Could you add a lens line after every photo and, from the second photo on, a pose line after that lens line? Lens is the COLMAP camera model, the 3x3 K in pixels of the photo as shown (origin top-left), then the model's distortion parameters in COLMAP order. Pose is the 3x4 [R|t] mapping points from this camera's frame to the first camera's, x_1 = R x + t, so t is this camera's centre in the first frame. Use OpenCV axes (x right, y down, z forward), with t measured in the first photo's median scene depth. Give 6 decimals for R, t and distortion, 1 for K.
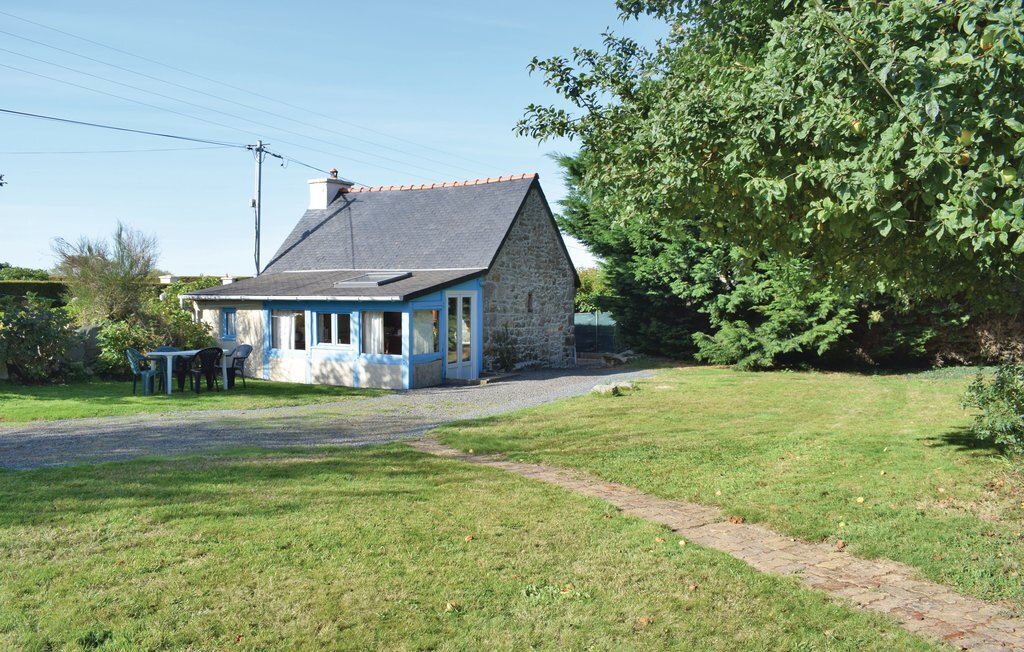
lens RADIAL K [[869.6, 0, 512.7], [0, 869.6, 356.6], [0, 0, 1]] dist [-0.048920, -0.000772]
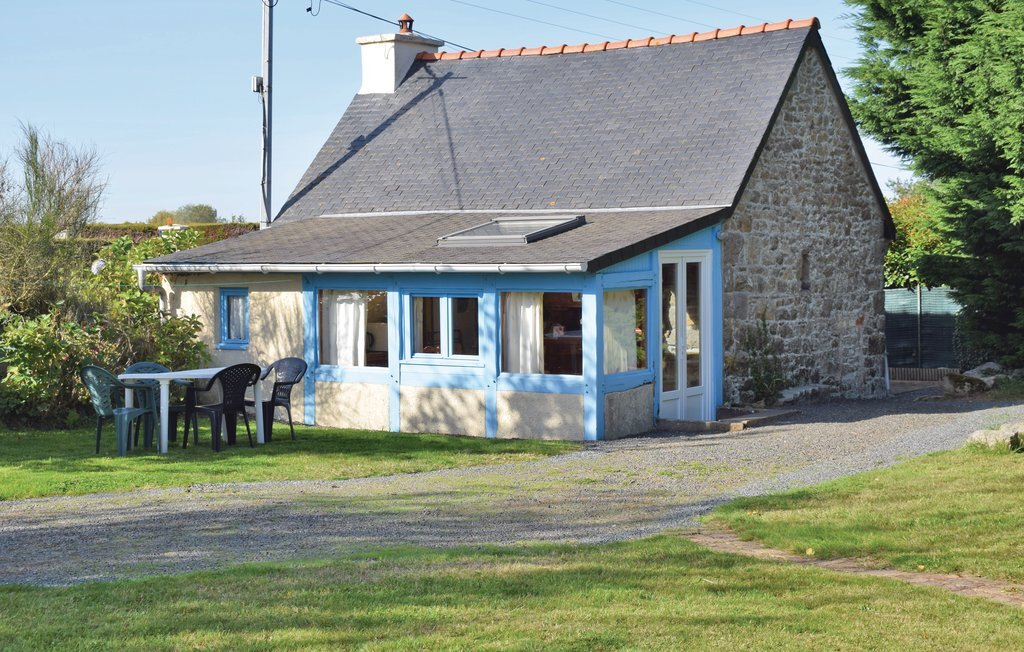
lens RADIAL K [[1816.2, 0, 512.0], [0, 1816.2, 326.0], [0, 0, 1]] dist [-0.007722, 0.049329]
pose [[0.997918, -0.009722, -0.063759, -0.091099], [0.007884, 0.999548, -0.029018, -0.000222], [0.064013, 0.028455, 0.997543, -0.080206]]
